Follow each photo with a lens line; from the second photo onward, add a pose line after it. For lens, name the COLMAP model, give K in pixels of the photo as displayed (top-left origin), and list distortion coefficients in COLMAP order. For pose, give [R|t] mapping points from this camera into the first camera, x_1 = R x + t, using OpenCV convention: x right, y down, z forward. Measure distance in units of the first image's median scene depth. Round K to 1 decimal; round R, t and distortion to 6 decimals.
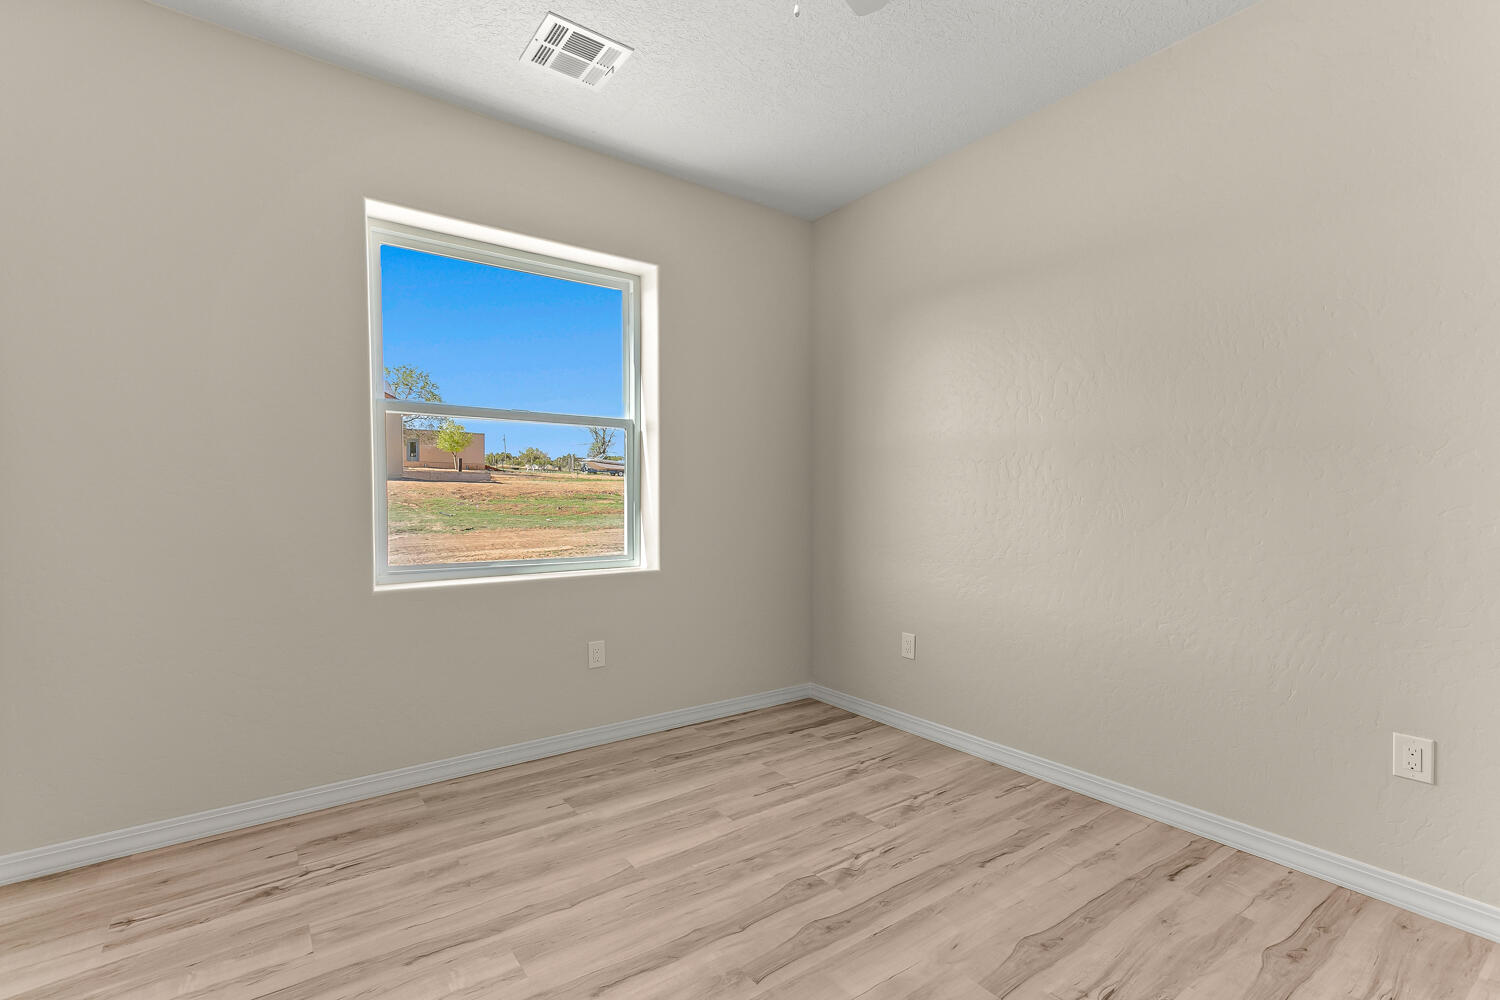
lens RADIAL K [[670.1, 0, 745.6], [0, 670.1, 498.4], [0, 0, 1]] dist [0.023479, 0.001578]
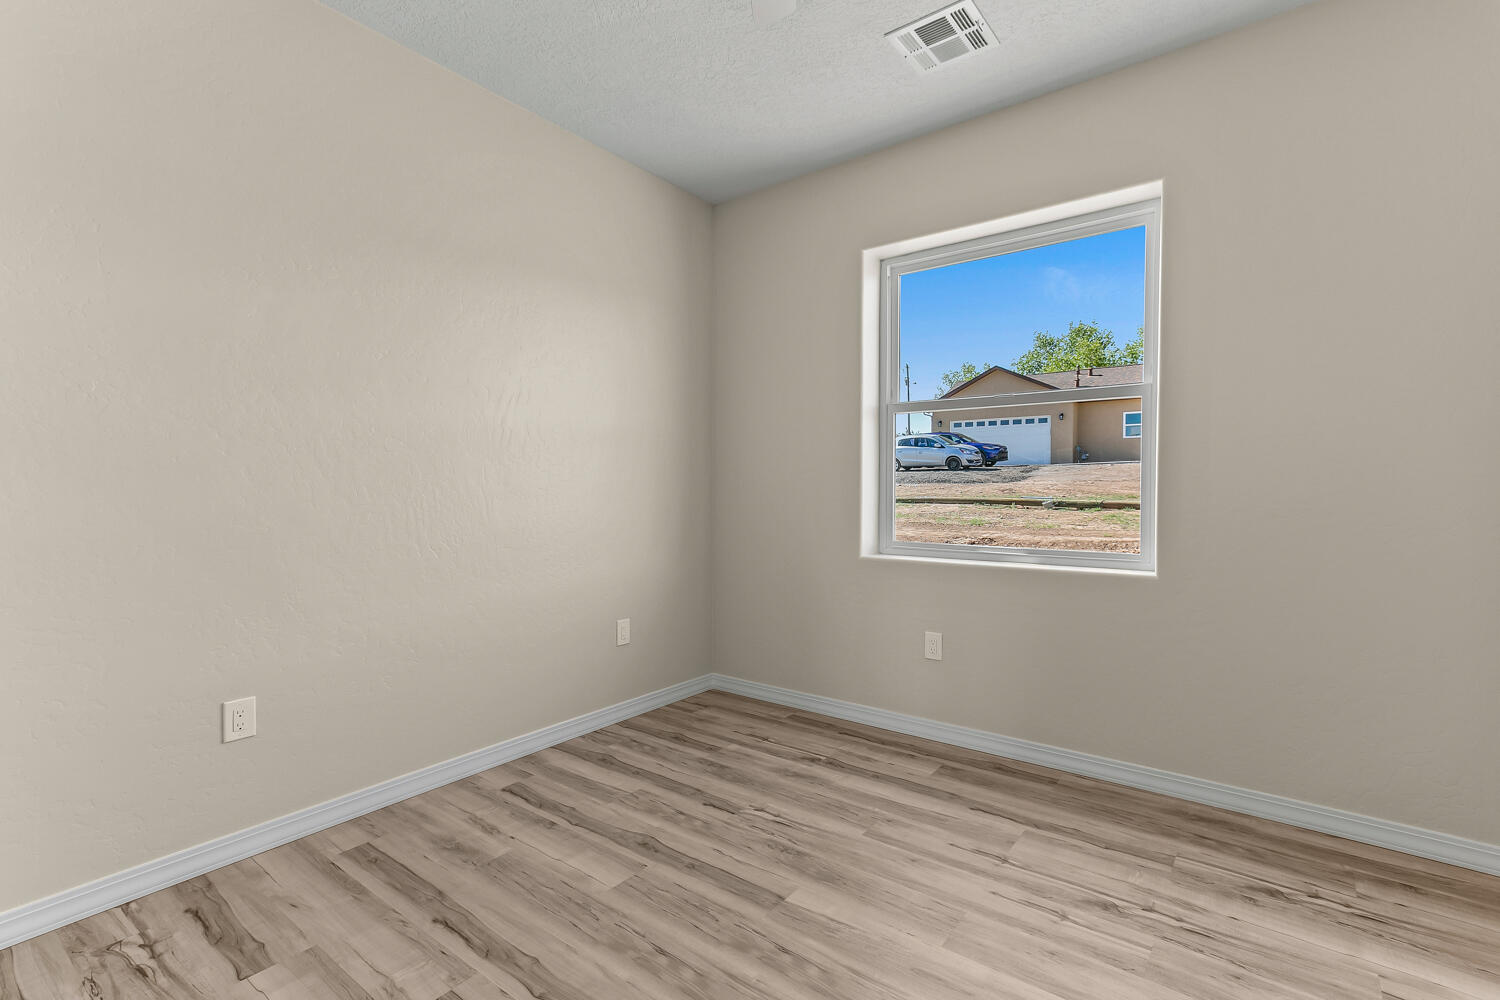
lens RADIAL K [[670.1, 0, 755.4], [0, 670.1, 499.8], [0, 0, 1]] dist [0.023479, 0.001578]
pose [[0.319580, 0.013945, -0.947457, 0.766119], [0.003421, 0.999868, 0.015870, 0.002450], [0.947553, -0.008313, 0.319490, 0.539901]]
